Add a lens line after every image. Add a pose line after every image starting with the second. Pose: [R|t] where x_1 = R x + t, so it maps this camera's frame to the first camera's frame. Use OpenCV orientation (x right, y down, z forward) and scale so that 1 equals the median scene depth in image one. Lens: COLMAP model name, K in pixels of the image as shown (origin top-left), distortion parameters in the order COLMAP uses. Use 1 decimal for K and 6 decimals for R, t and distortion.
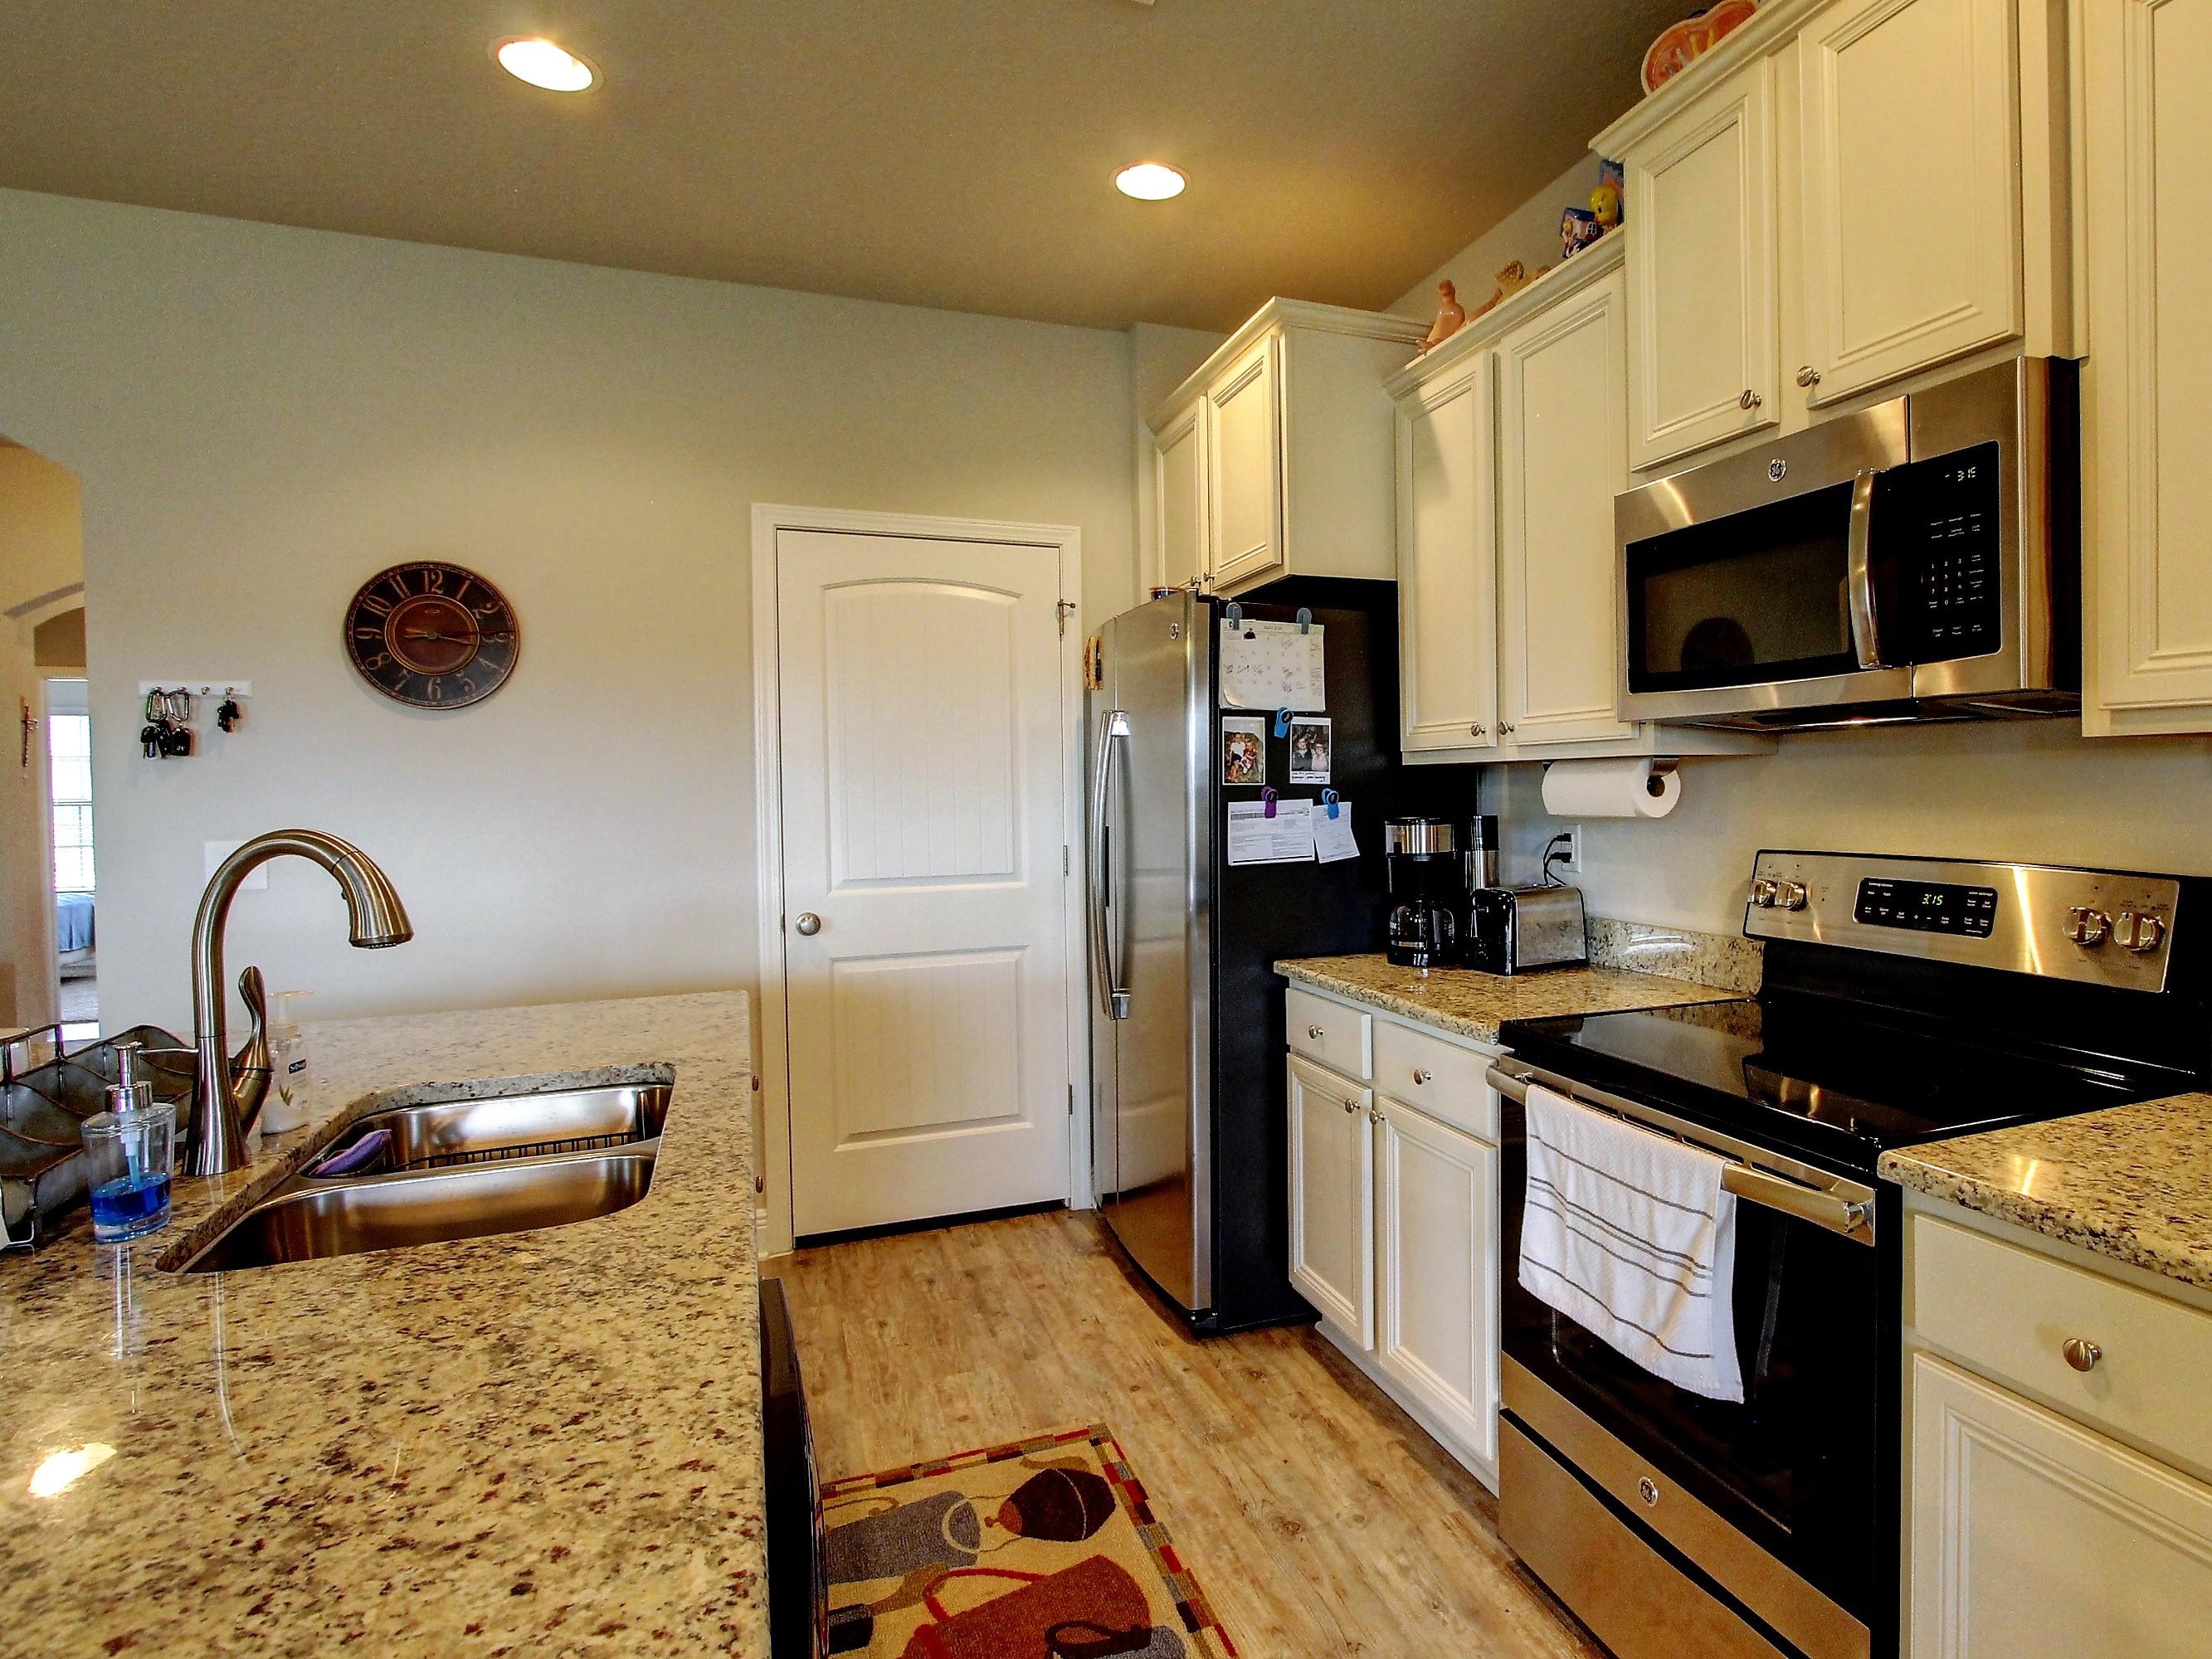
lens RADIAL K [[1209.6, 0, 1274.9], [0, 1209.6, 795.6], [0, 0, 1]] dist [-0.024660, 0.006027]
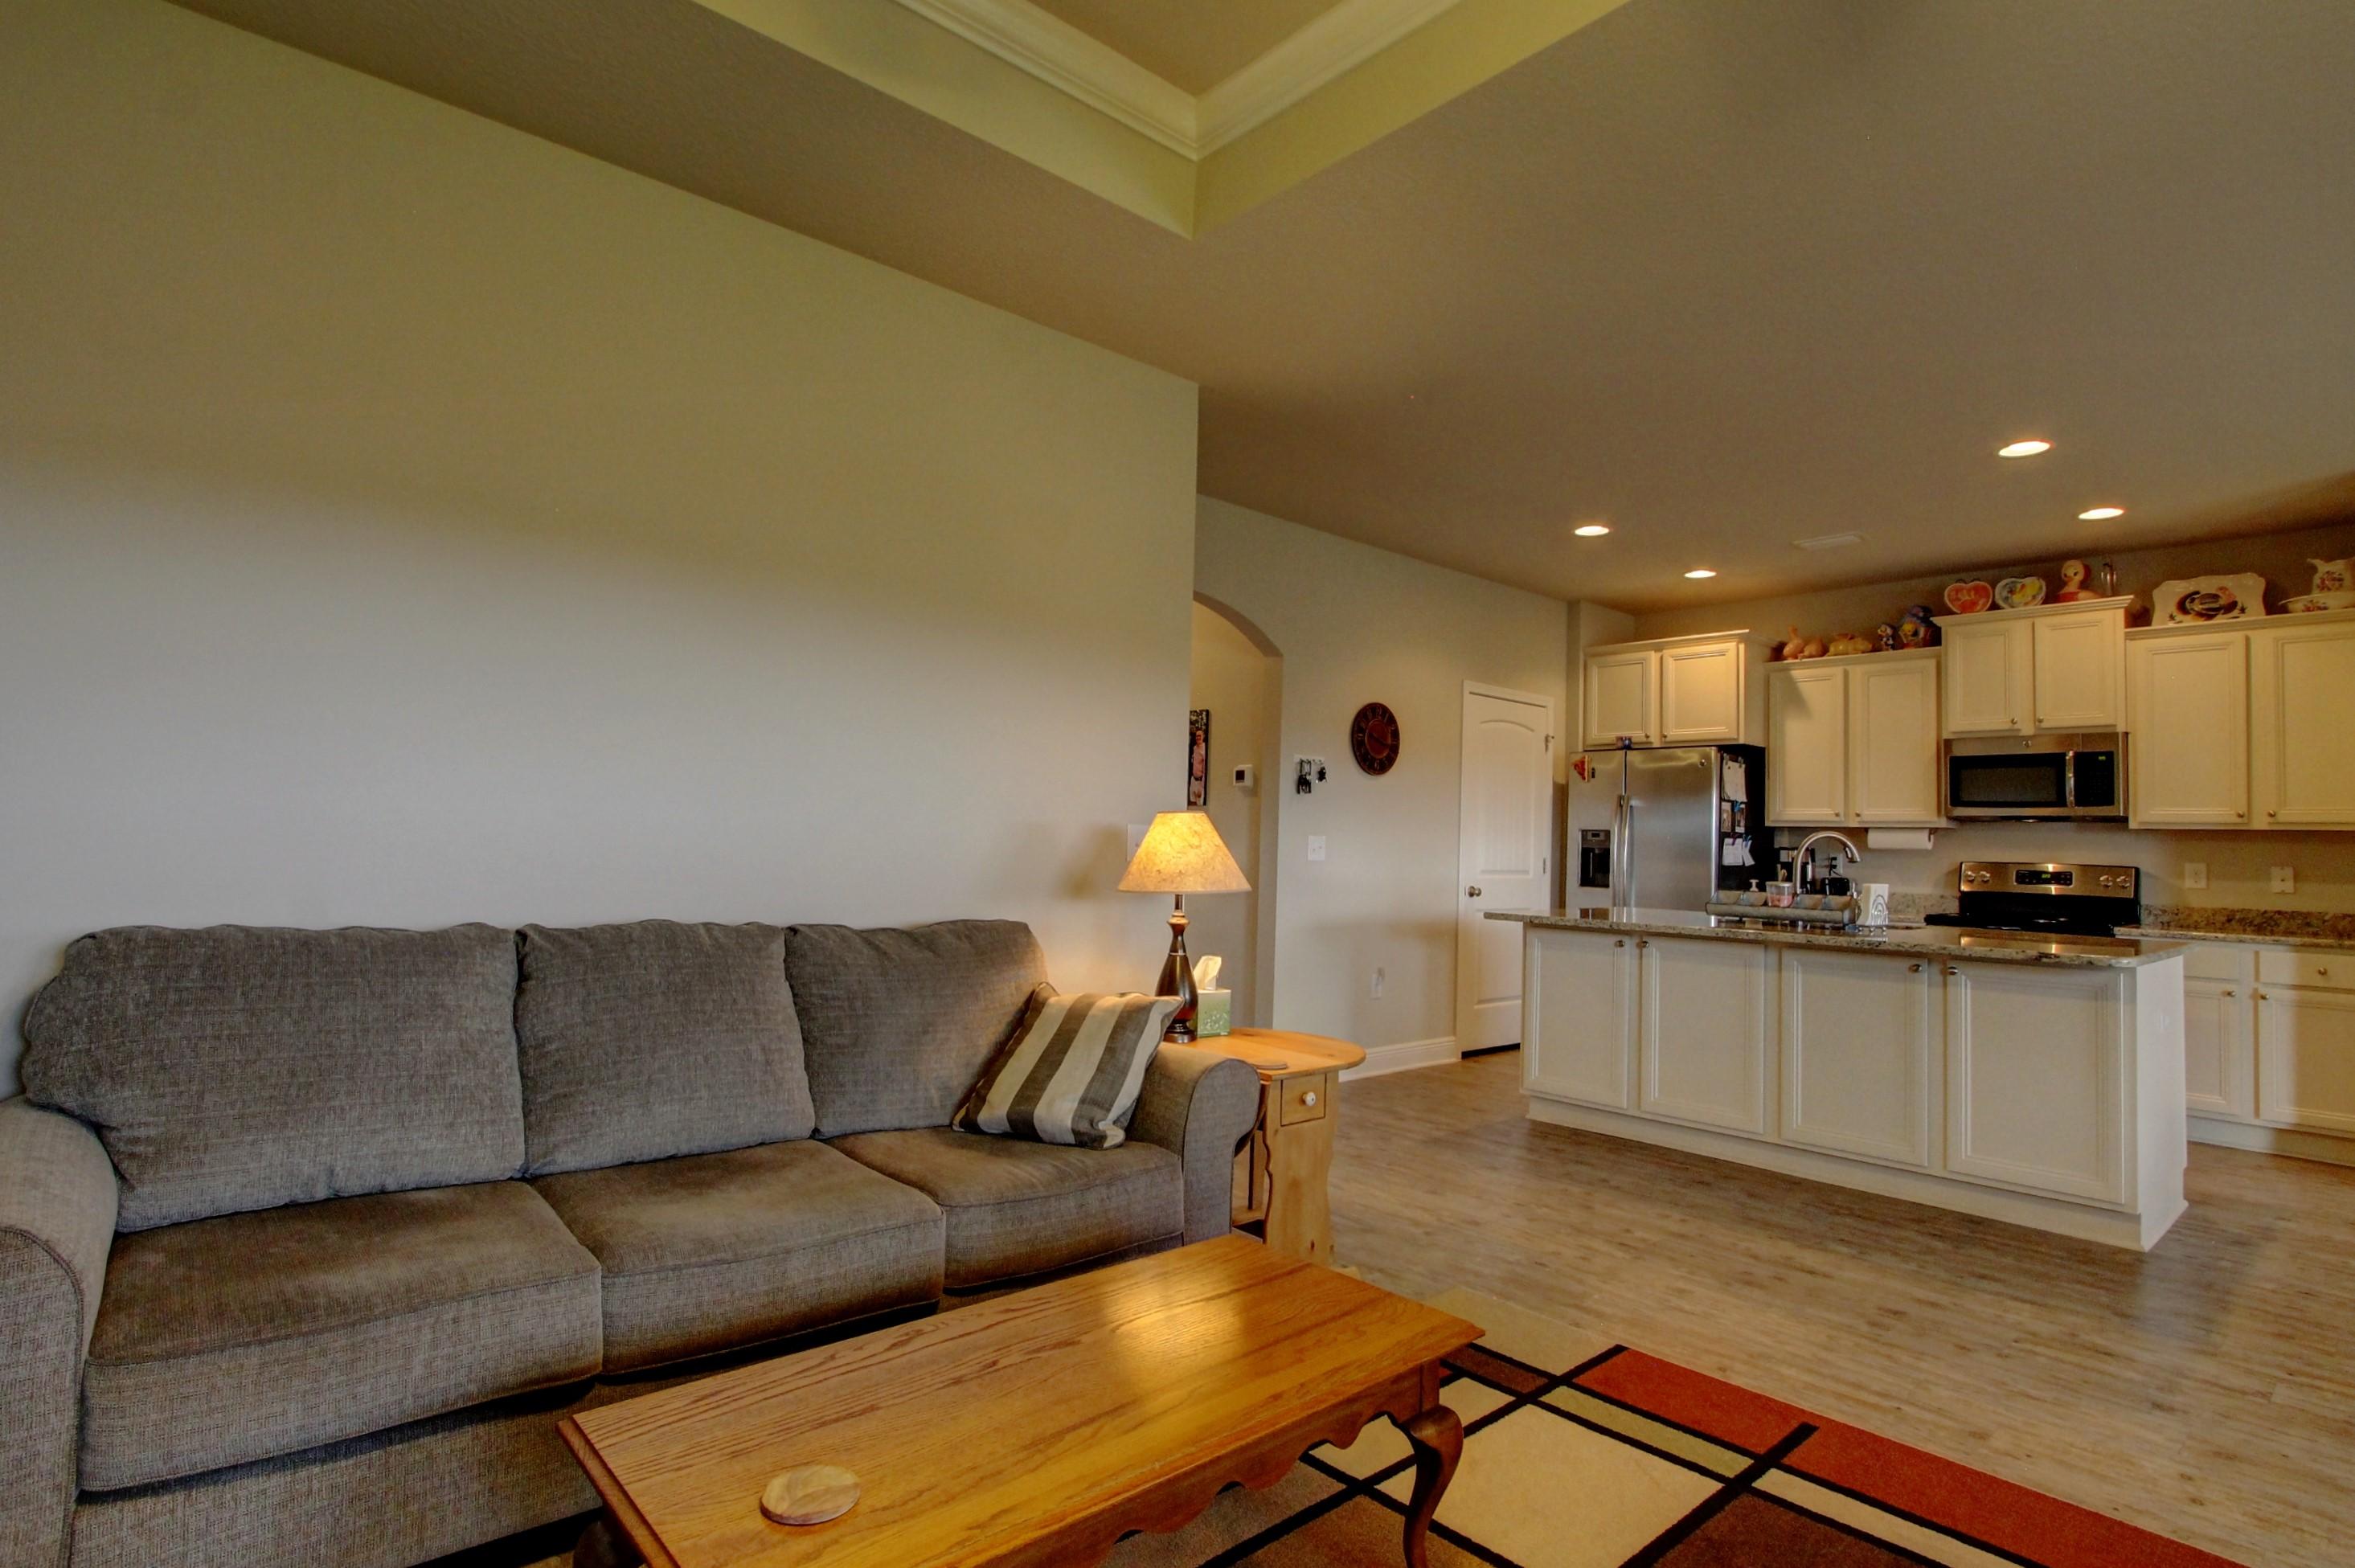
lens RADIAL K [[1183.9, 0, 1182.6], [0, 1183.9, 779.5], [0, 0, 1]] dist [-0.004031, 0.000146]
pose [[0.948615, 0.059848, 0.310723, -2.146414], [-0.040365, 0.996816, -0.068764, 0.112252], [-0.313849, 0.052688, 0.948010, -1.047417]]
